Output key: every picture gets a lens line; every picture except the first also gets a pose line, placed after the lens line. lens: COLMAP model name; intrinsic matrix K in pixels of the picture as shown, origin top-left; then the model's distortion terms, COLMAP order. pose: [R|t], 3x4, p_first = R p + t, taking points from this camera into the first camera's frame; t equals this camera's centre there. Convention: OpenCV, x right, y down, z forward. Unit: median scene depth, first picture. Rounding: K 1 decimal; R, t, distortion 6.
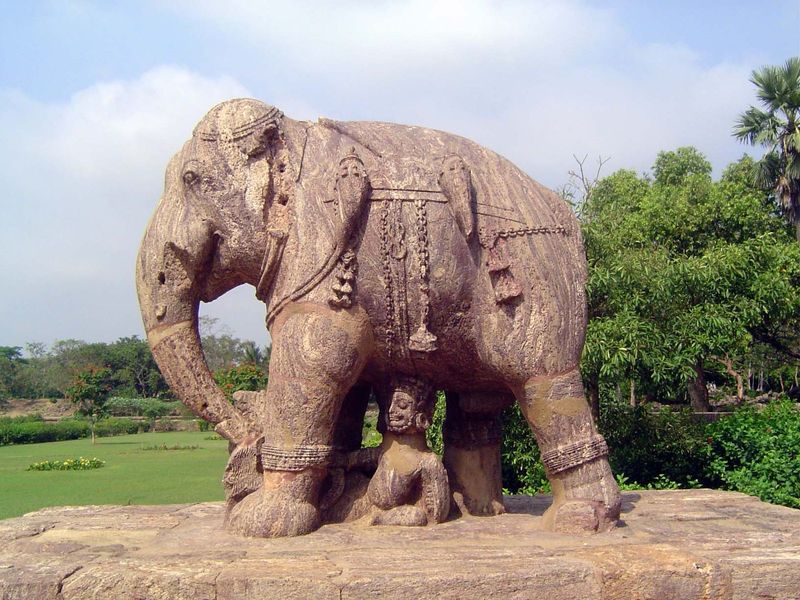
lens RADIAL K [[997.2, 0, 400.0], [0, 997.2, 300.0], [0, 0, 1]] dist [-0.166781, -0.048029]
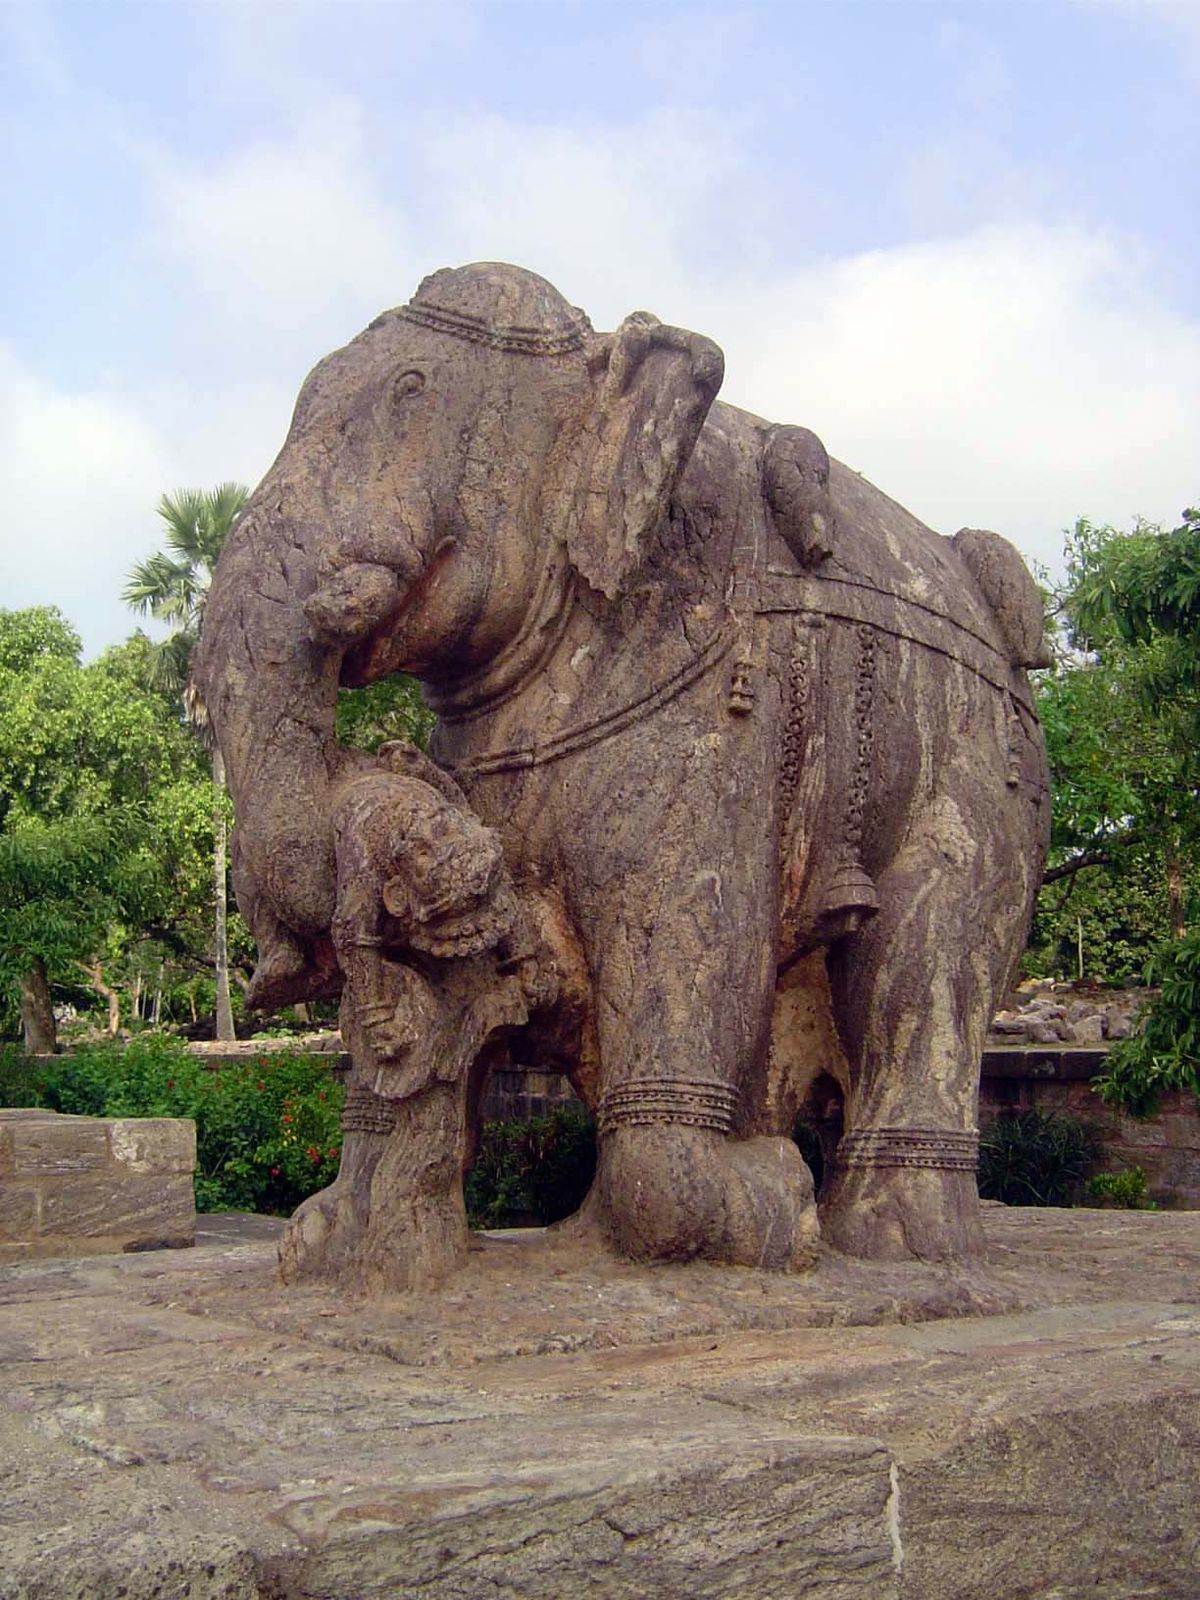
lens RADIAL K [[1994.4, 0, 600.0], [0, 1994.4, 800.0], [0, 0, 1]] dist [-0.166781, -0.048029]
pose [[0.843559, 0.061442, 0.533511, -0.054269], [-0.051565, 0.998110, -0.033415, -0.018579], [-0.534556, 0.000677, 0.845133, -0.200948]]
